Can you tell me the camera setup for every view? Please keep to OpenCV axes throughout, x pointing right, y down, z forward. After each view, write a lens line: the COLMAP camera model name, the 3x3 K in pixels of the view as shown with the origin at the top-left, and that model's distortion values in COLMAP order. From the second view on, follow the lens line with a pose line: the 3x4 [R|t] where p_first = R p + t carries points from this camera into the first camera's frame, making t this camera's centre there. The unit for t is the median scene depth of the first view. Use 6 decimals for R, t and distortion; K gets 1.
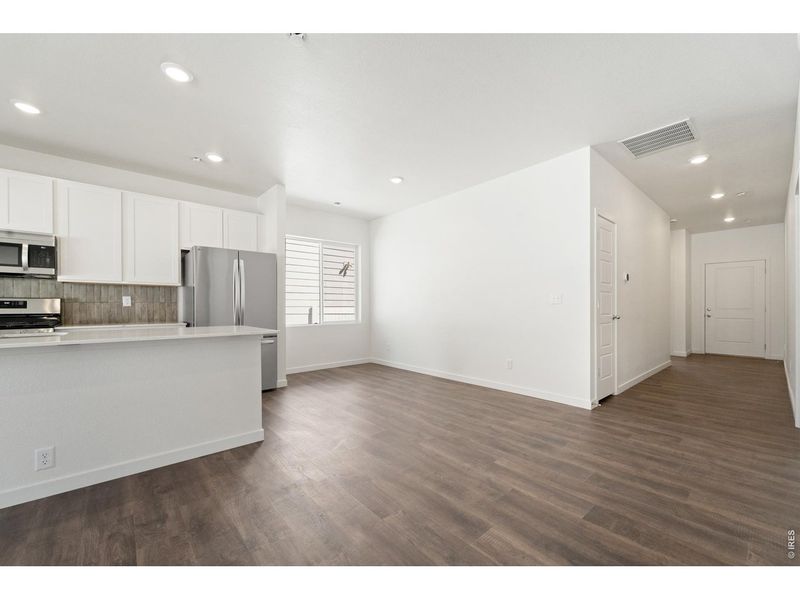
lens RADIAL K [[330.3, 0, 401.1], [0, 330.3, 307.0], [0, 0, 1]] dist [0.000886, 0.000074]
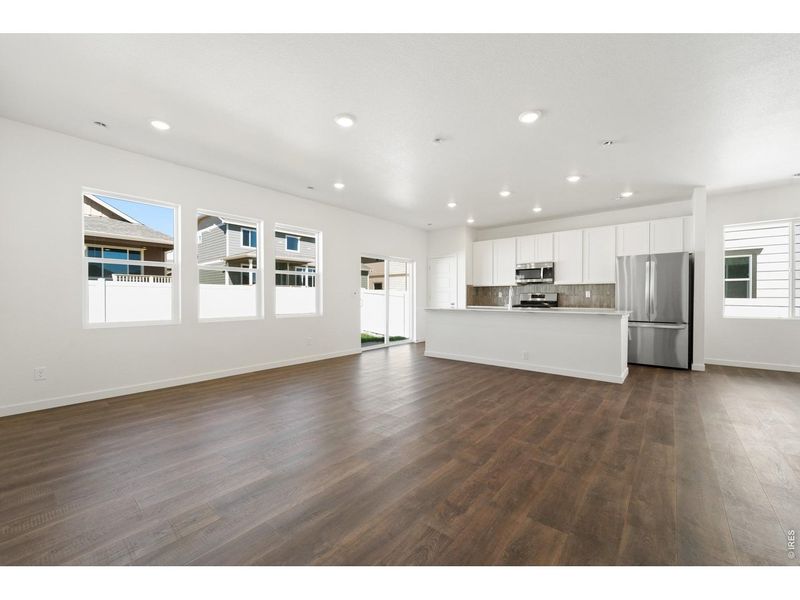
lens RADIAL K [[330.3, 0, 403.3], [0, 330.3, 299.6], [0, 0, 1]] dist [0.000886, 0.000074]
pose [[0.136238, 0.008408, -0.990640, 0.684868], [-0.000573, 0.999964, 0.008409, -0.004116], [0.990676, -0.000578, 0.136238, -0.136538]]
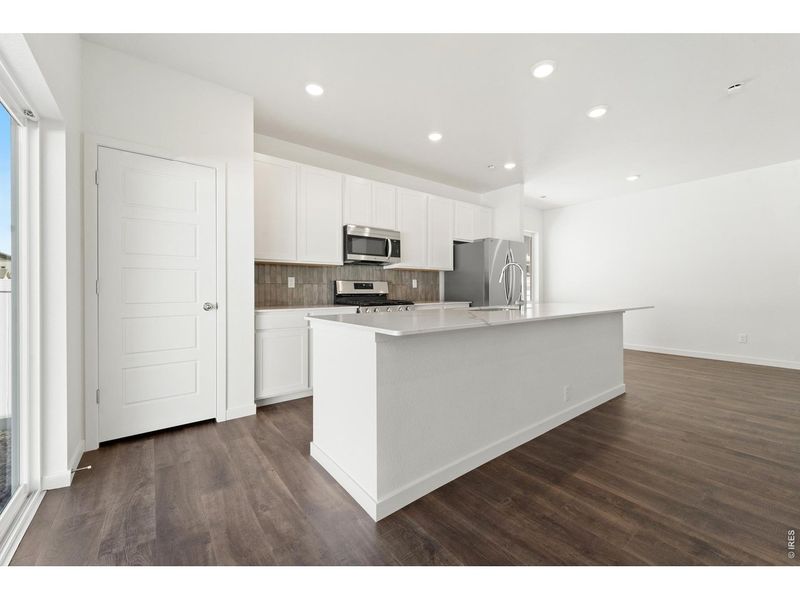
lens RADIAL K [[330.3, 0, 400.3], [0, 330.3, 293.0], [0, 0, 1]] dist [0.000886, 0.000074]
pose [[0.997600, 0.007563, -0.068833, -0.812781], [-0.006556, 0.999868, 0.014834, -0.001007], [0.068936, -0.014347, 0.997518, -0.212701]]
